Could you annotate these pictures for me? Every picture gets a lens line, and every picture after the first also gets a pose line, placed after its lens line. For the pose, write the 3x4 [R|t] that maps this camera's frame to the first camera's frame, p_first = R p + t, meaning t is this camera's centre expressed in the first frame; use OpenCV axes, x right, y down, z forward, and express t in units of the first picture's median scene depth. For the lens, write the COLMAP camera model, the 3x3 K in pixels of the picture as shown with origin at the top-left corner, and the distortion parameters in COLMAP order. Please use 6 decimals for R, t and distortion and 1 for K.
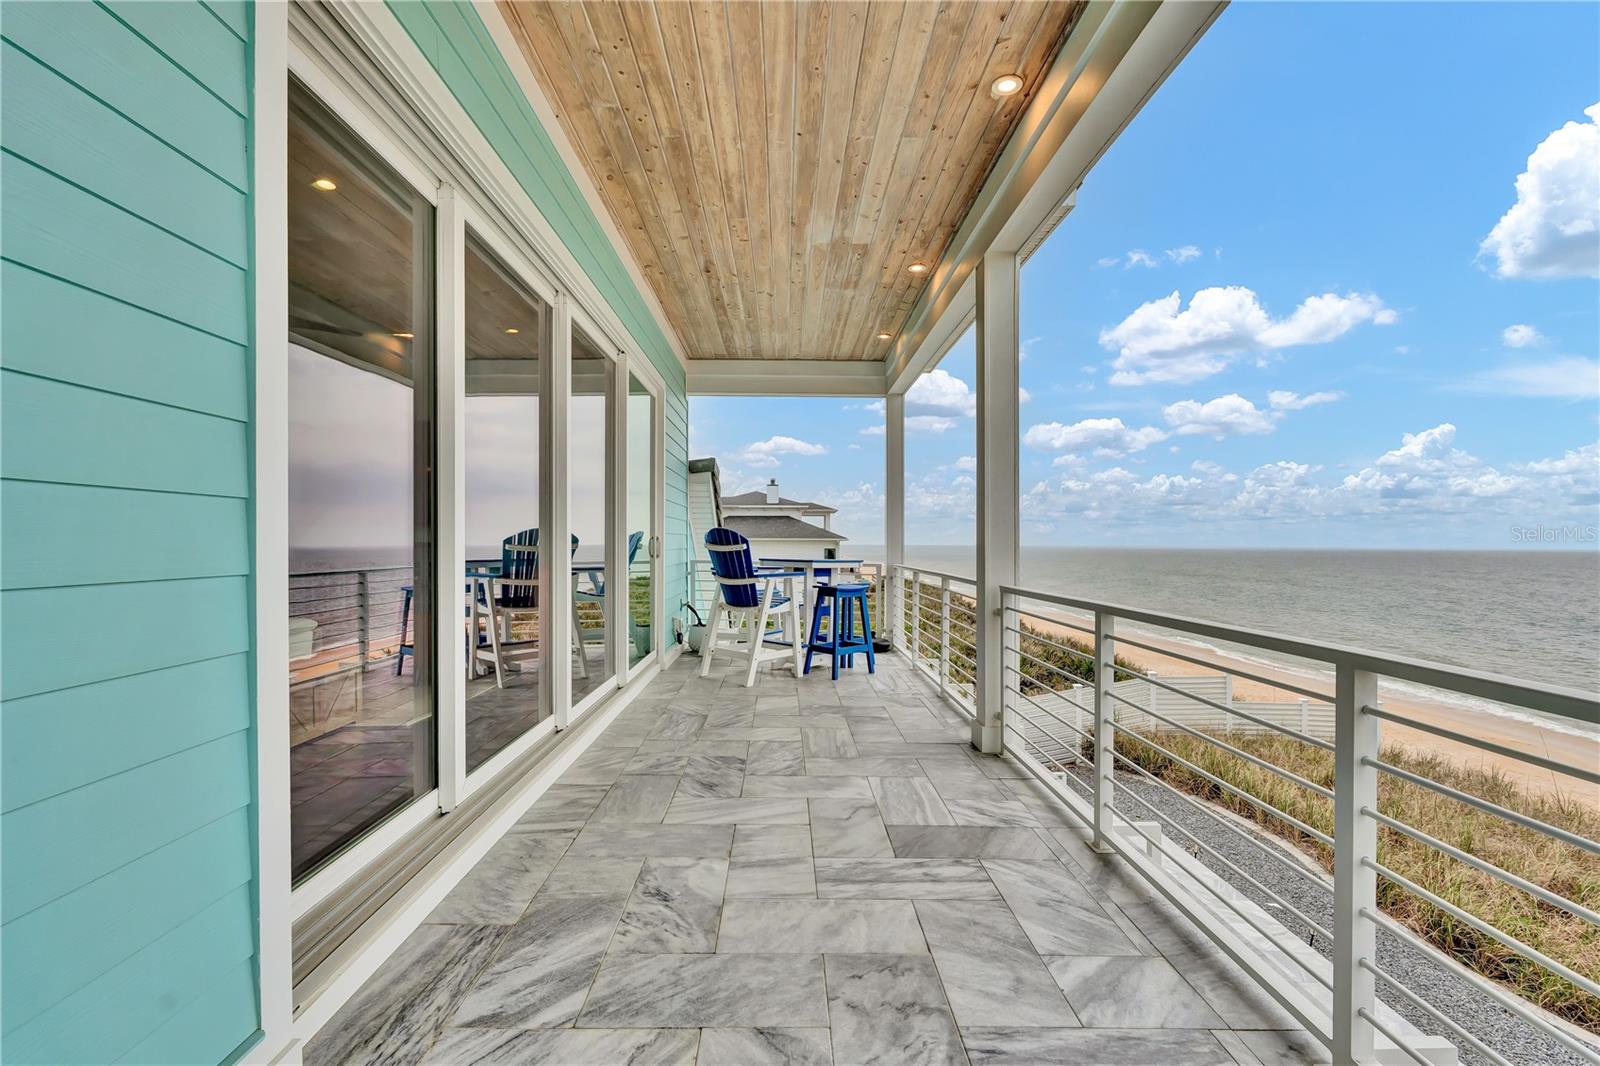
lens RADIAL K [[736.2, 0, 803.6], [0, 736.2, 551.0], [0, 0, 1]] dist [0.001495, 0.000293]
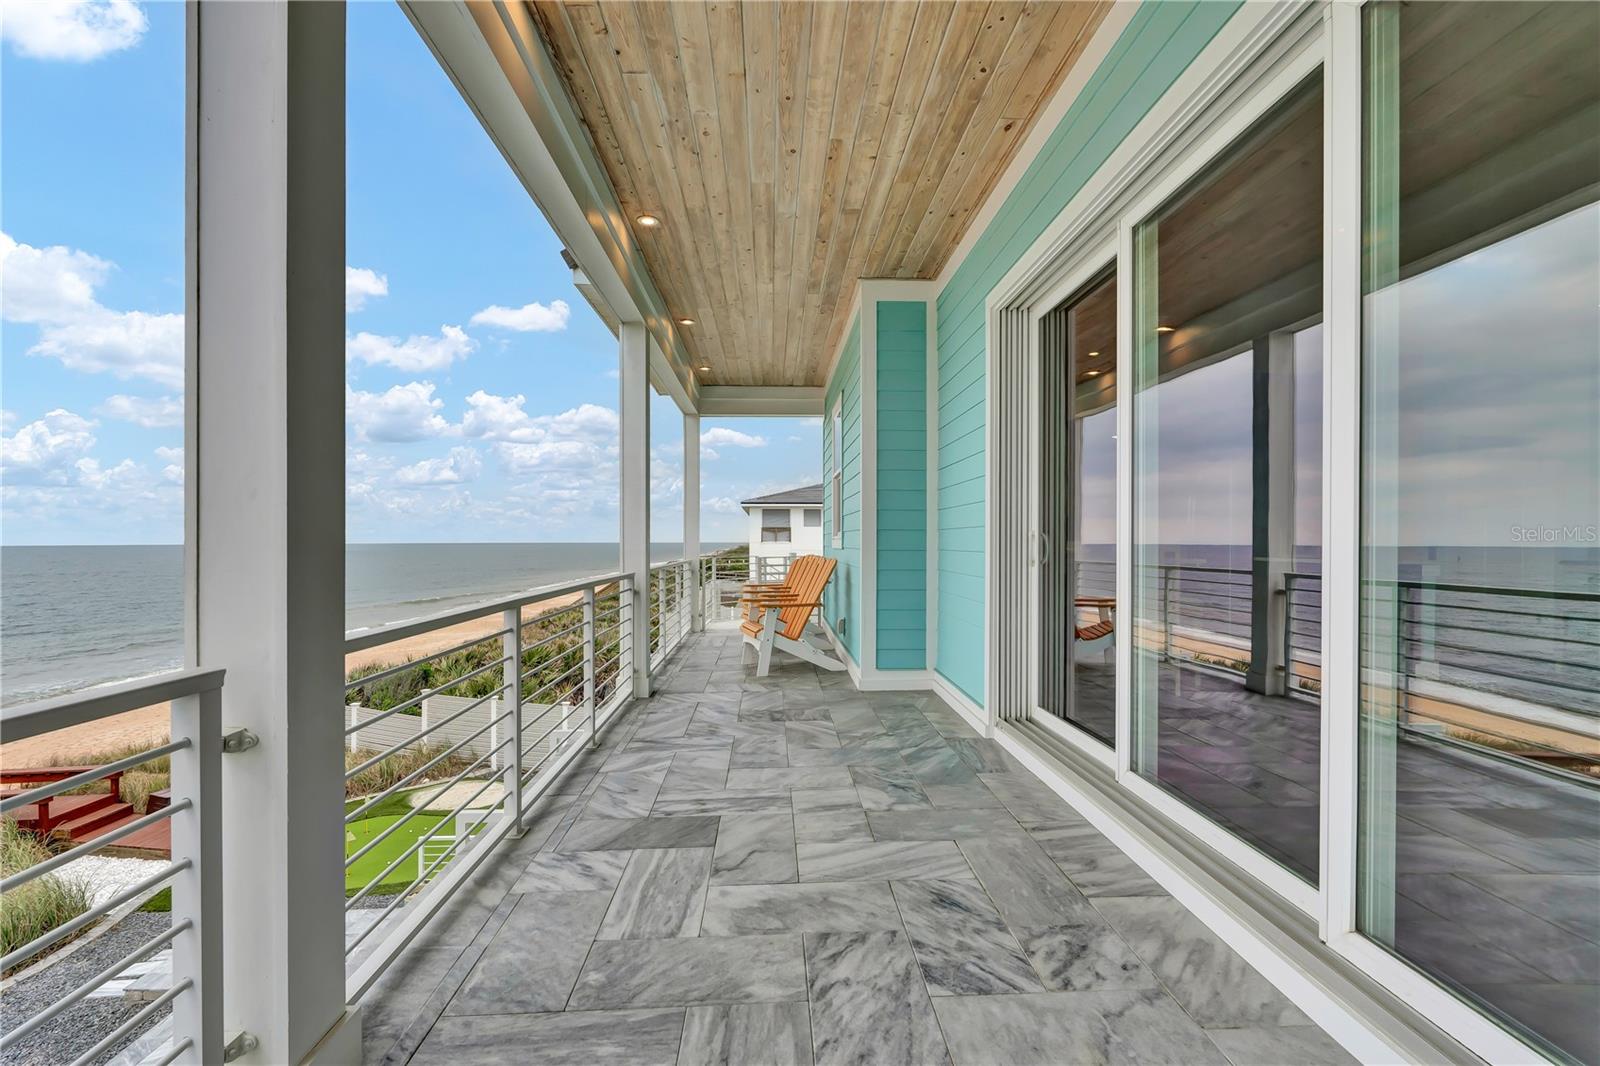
lens RADIAL K [[736.2, 0, 803.6], [0, 736.2, 551.0], [0, 0, 1]] dist [0.001495, 0.000293]
pose [[-0.999814, -0.001952, -0.019207, 0.018900], [-0.002406, 0.999717, 0.023686, -0.022330], [0.019155, 0.023728, -0.999535, 2.129480]]
